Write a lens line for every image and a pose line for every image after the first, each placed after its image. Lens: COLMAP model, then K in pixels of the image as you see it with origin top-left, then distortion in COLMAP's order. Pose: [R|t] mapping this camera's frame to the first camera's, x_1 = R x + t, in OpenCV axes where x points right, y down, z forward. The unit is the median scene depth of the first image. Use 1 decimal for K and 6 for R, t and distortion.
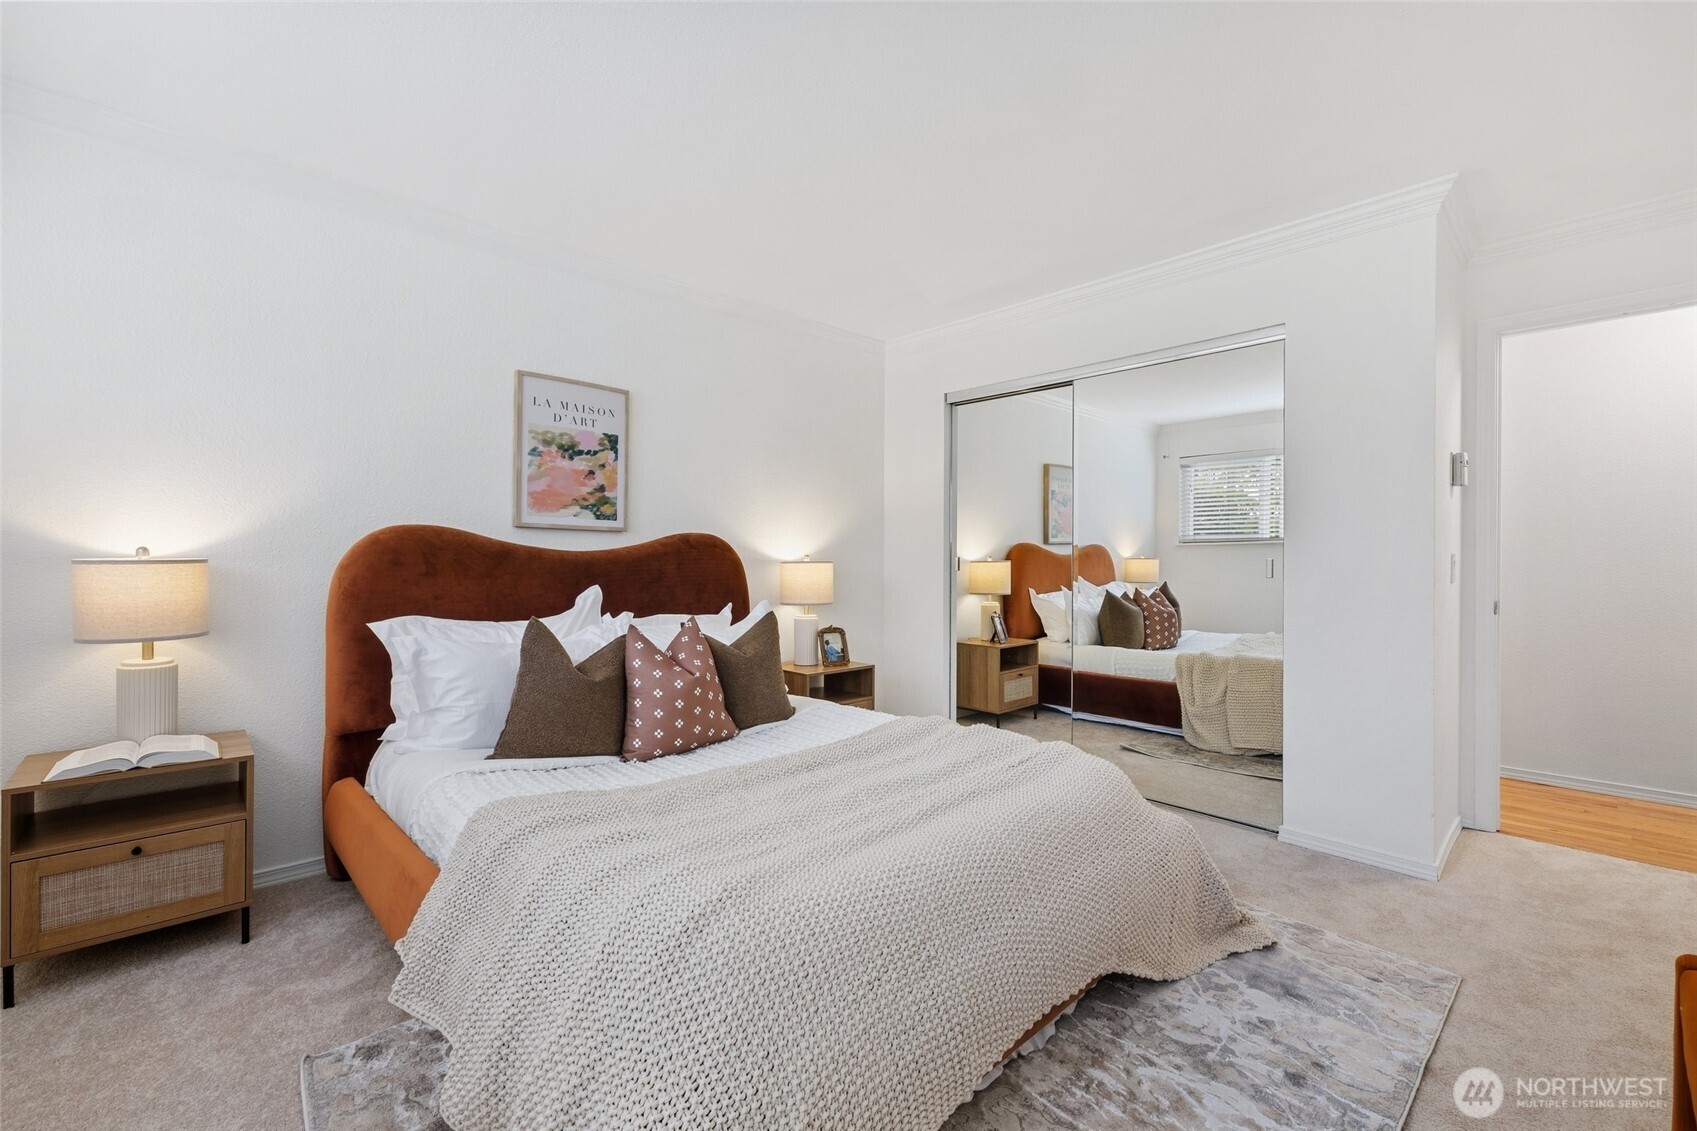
lens RADIAL K [[725.9, 0, 847.8], [0, 725.9, 555.0], [0, 0, 1]] dist [0.000941, 0.000144]
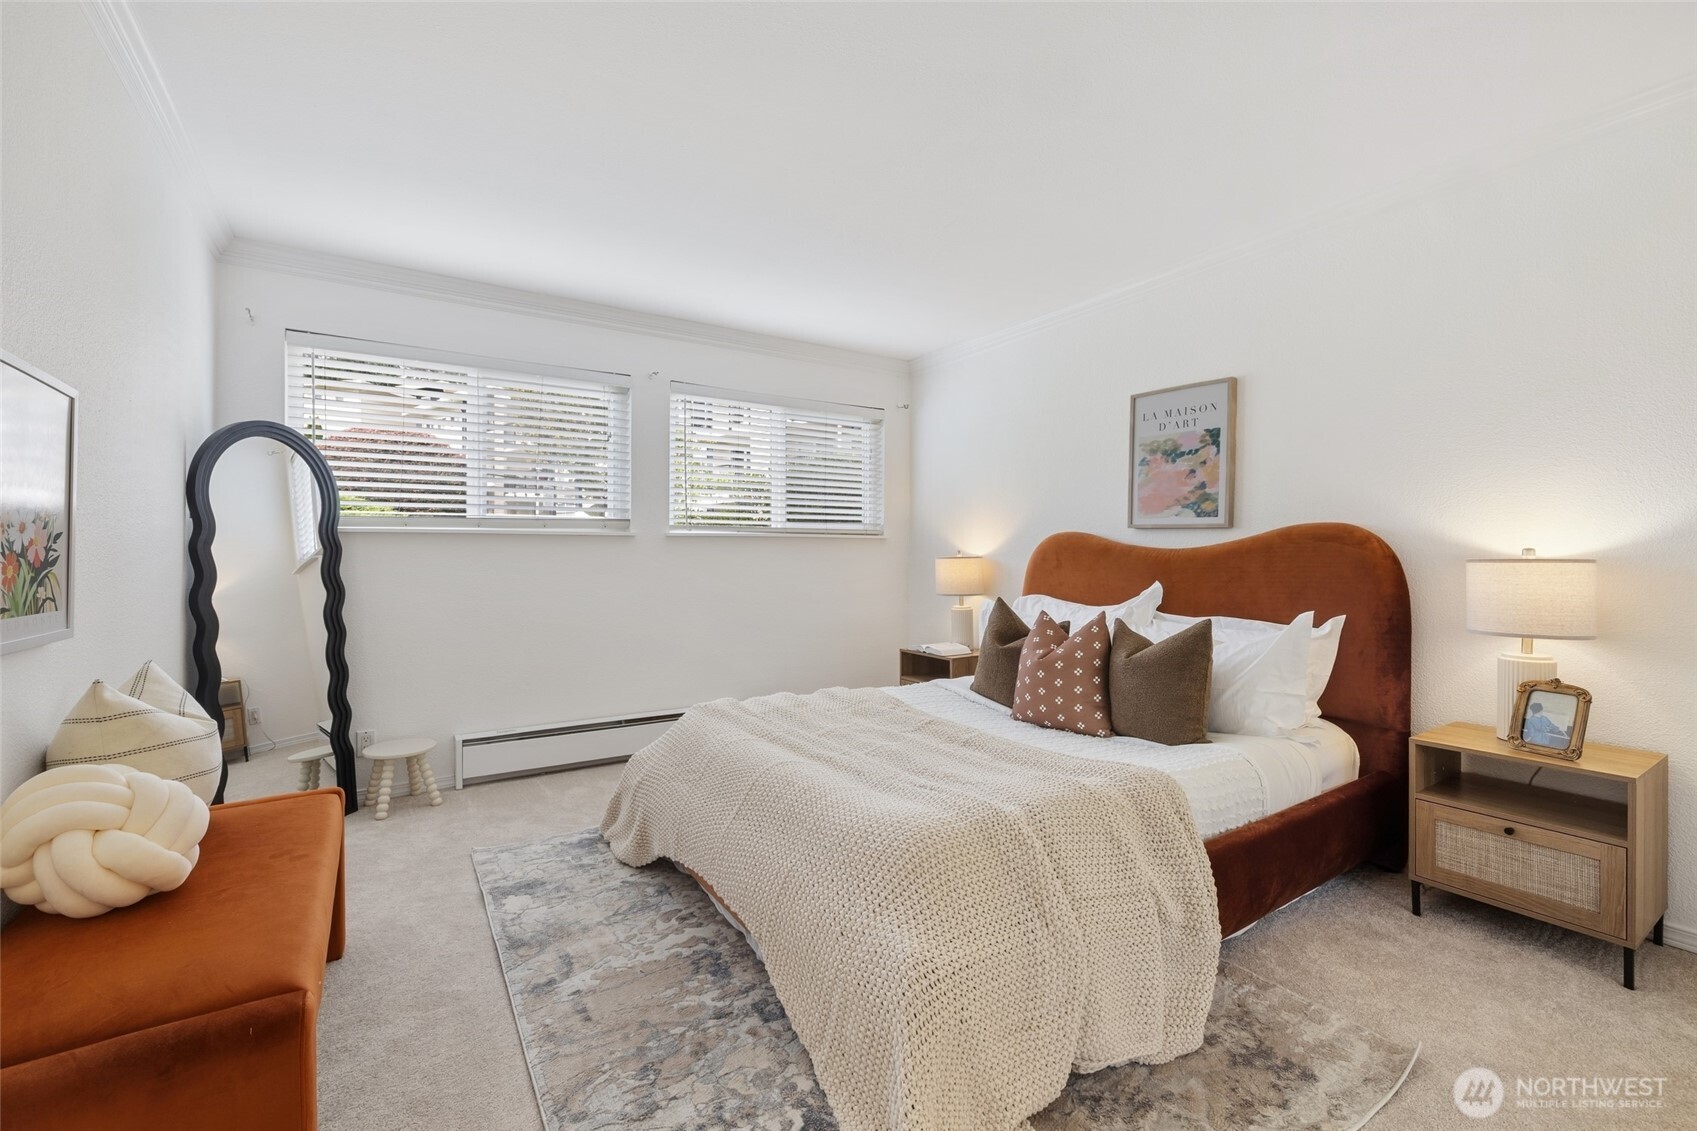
lens RADIAL K [[725.9, 0, 847.8], [0, 725.9, 555.0], [0, 0, 1]] dist [0.000941, 0.000144]
pose [[-0.158225, -0.001335, -0.987402, 0.725937], [0.001436, 0.999998, -0.001582, 0.004672], [0.987402, -0.001668, -0.158223, 0.680689]]
